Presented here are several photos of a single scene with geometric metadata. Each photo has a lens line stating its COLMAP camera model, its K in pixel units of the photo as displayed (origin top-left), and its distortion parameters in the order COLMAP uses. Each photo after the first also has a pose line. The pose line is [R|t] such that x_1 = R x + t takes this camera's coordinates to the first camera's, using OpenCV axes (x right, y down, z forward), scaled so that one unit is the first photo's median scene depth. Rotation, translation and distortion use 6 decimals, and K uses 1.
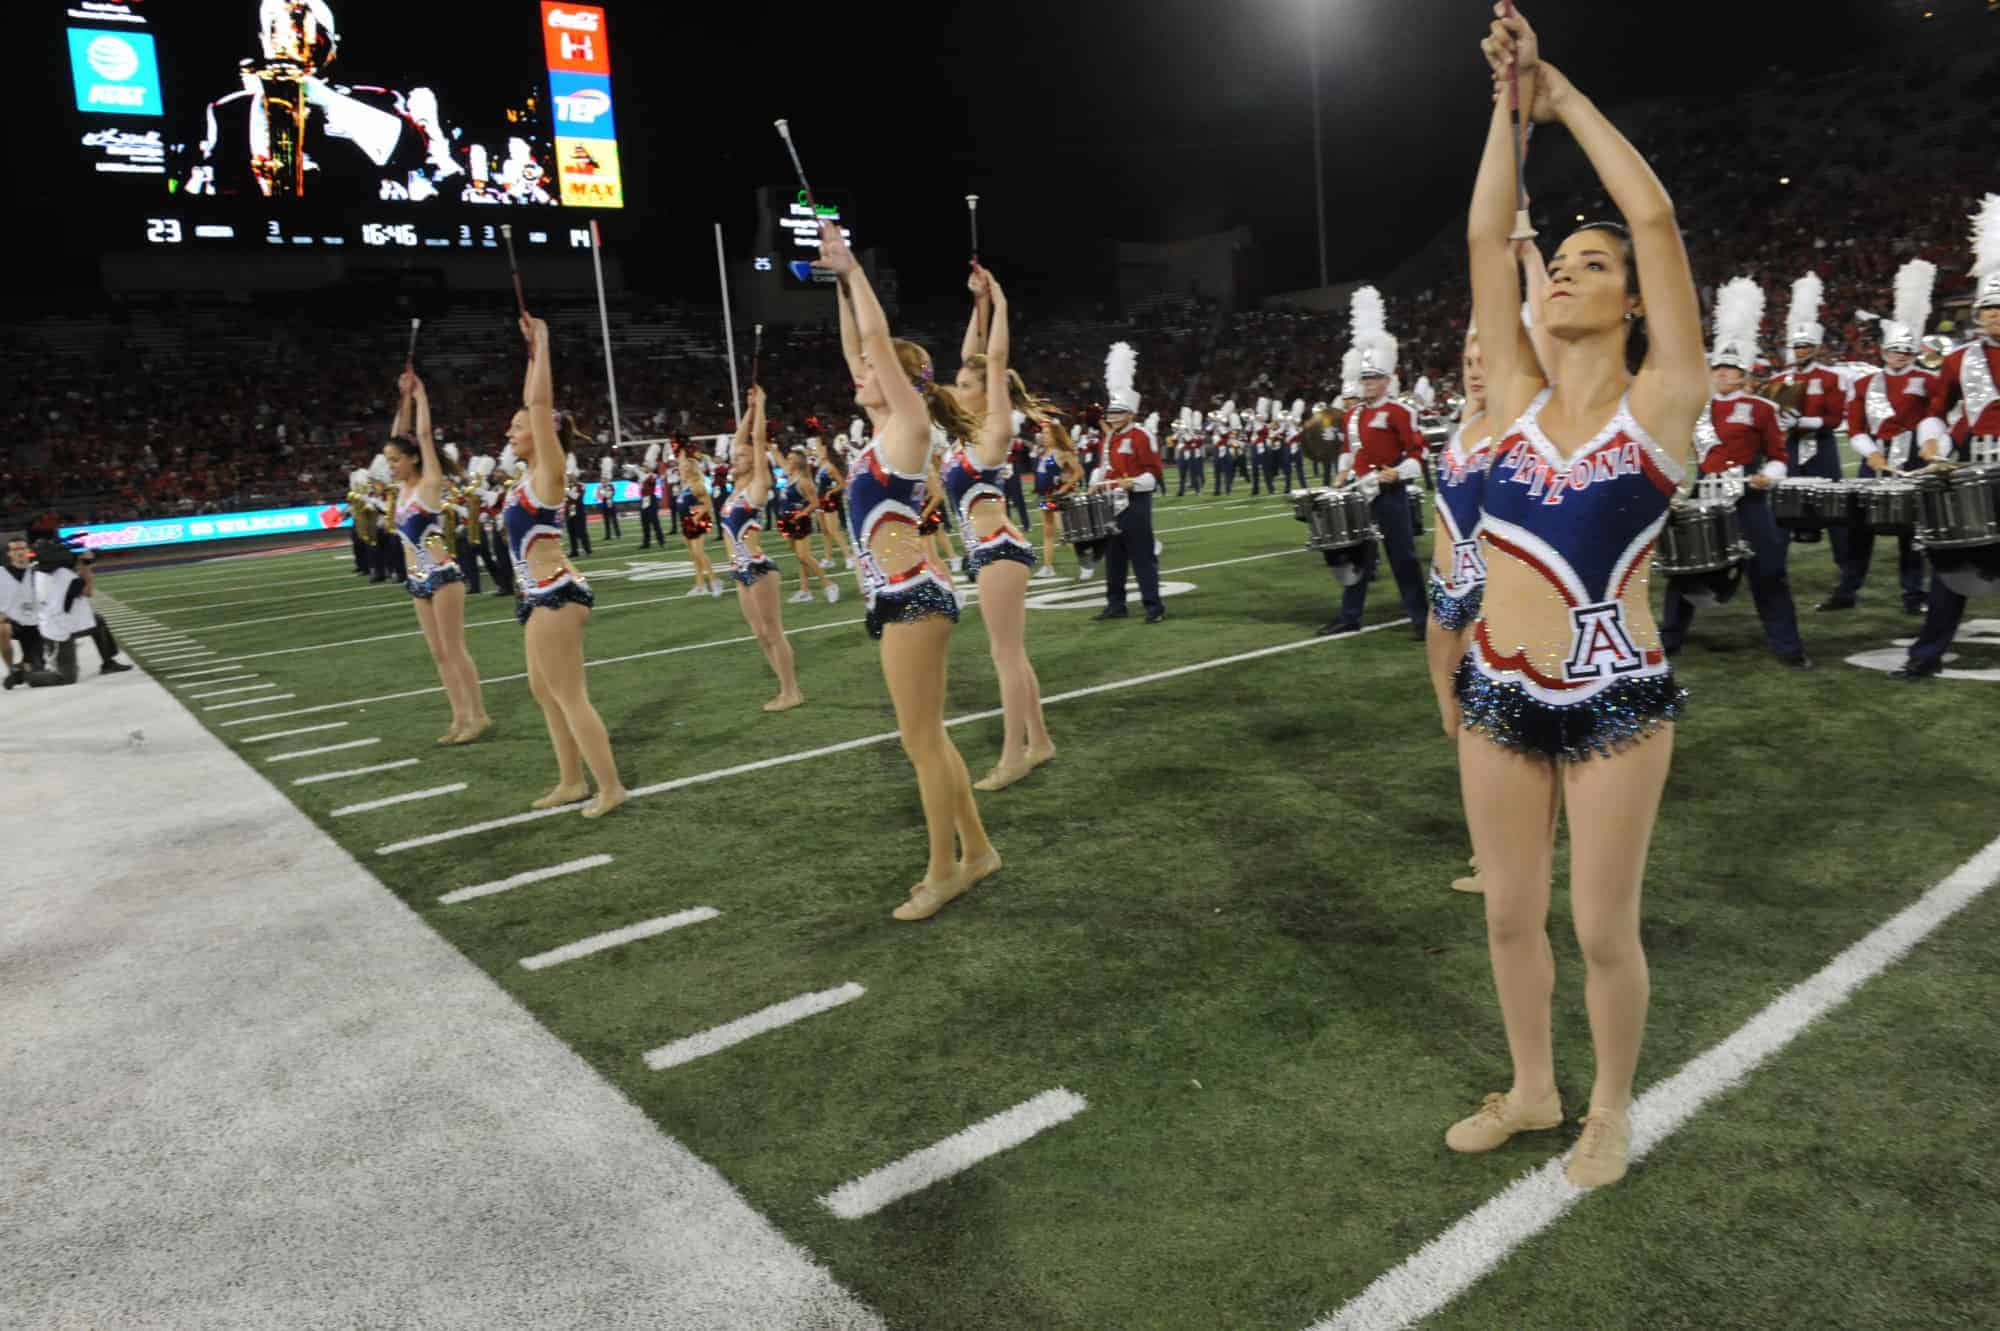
lens RADIAL K [[1356.8, 0, 1000.2], [0, 1356.8, 672.3], [0, 0, 1]] dist [-0.051766, -0.000669]
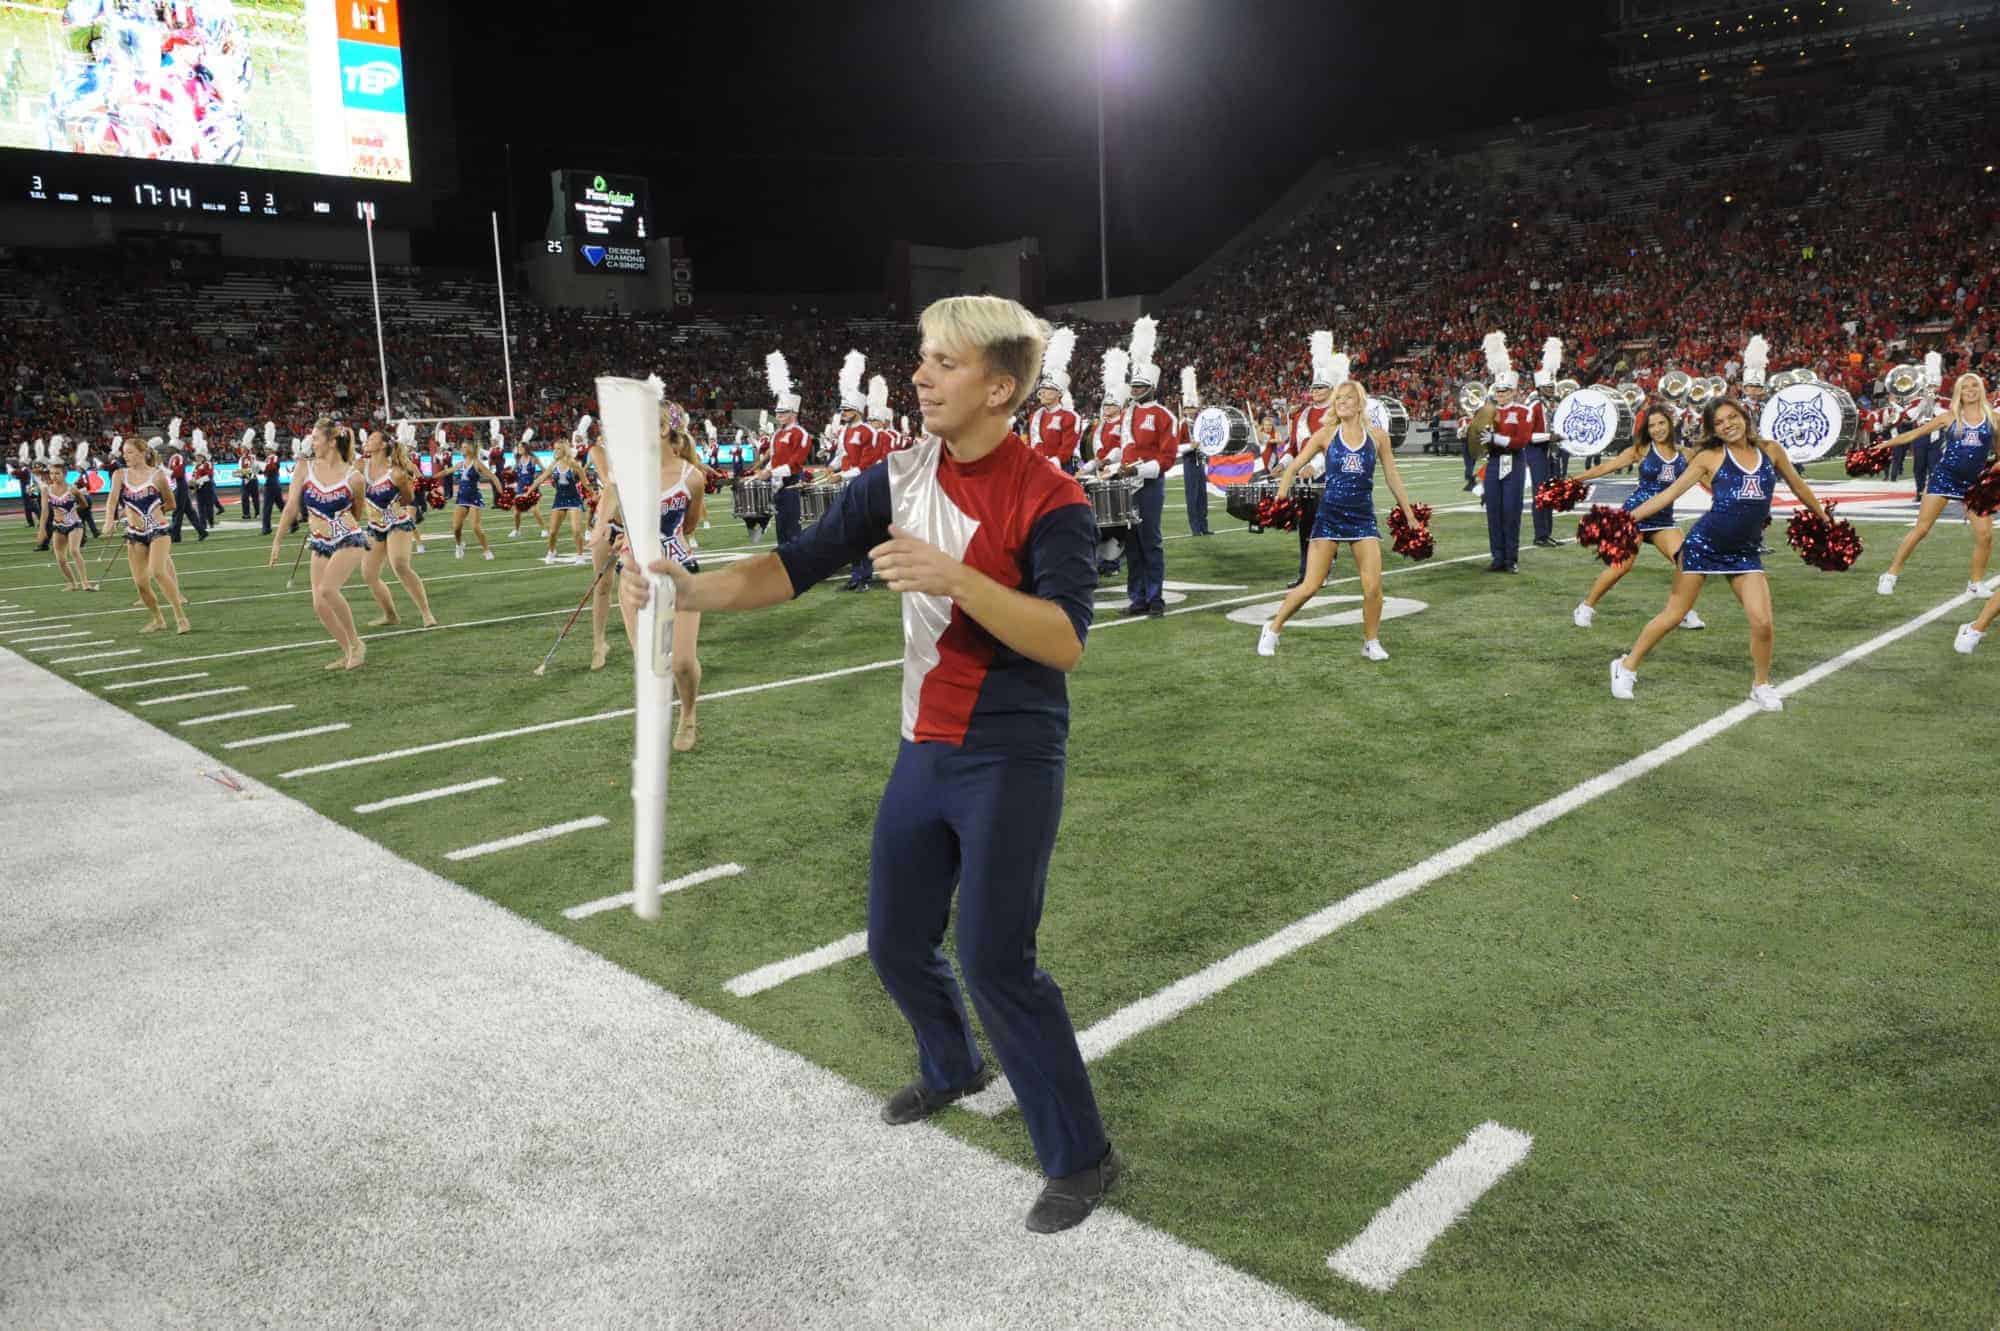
lens RADIAL K [[1368.1, 0, 1002.3], [0, 1368.1, 666.2], [0, 0, 1]] dist [-0.050376, 0.000258]
pose [[0.990542, 0.021746, 0.135478, 0.074696], [-0.021538, 0.999764, -0.002997, 0.016990], [-0.135511, 0.000051, 0.990776, -0.140012]]
